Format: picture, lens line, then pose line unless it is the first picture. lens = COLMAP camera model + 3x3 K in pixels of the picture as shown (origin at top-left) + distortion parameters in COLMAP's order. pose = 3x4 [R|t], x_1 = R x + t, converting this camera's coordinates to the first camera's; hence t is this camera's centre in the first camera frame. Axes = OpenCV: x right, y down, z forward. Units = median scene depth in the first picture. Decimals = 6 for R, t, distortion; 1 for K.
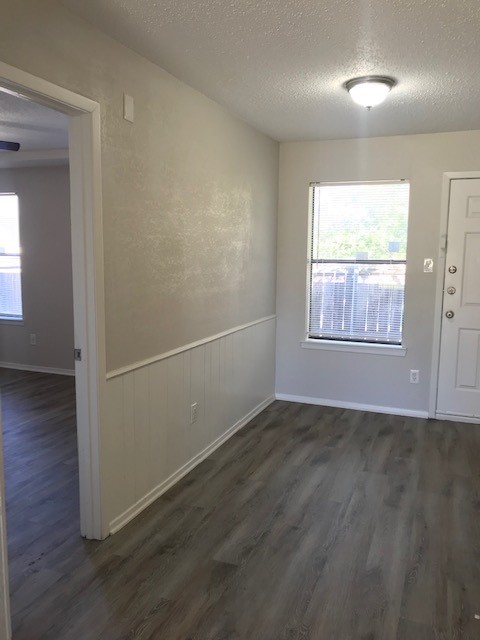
lens RADIAL K [[523.3, 0, 238.7], [0, 523.3, 318.2], [0, 0, 1]] dist [0.052775, -0.048069]
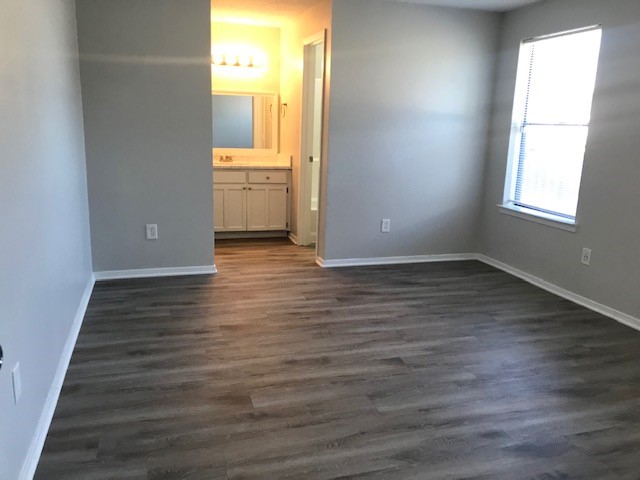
lens RADIAL K [[523.3, 0, 319.6], [0, 523.3, 240.7], [0, 0, 1]] dist [0.052775, -0.048069]
pose [[0.642882, 0.157605, -0.749575, -0.139971], [-0.115931, 0.987350, 0.108170, -0.012231], [0.757141, 0.017359, 0.653021, 0.392195]]
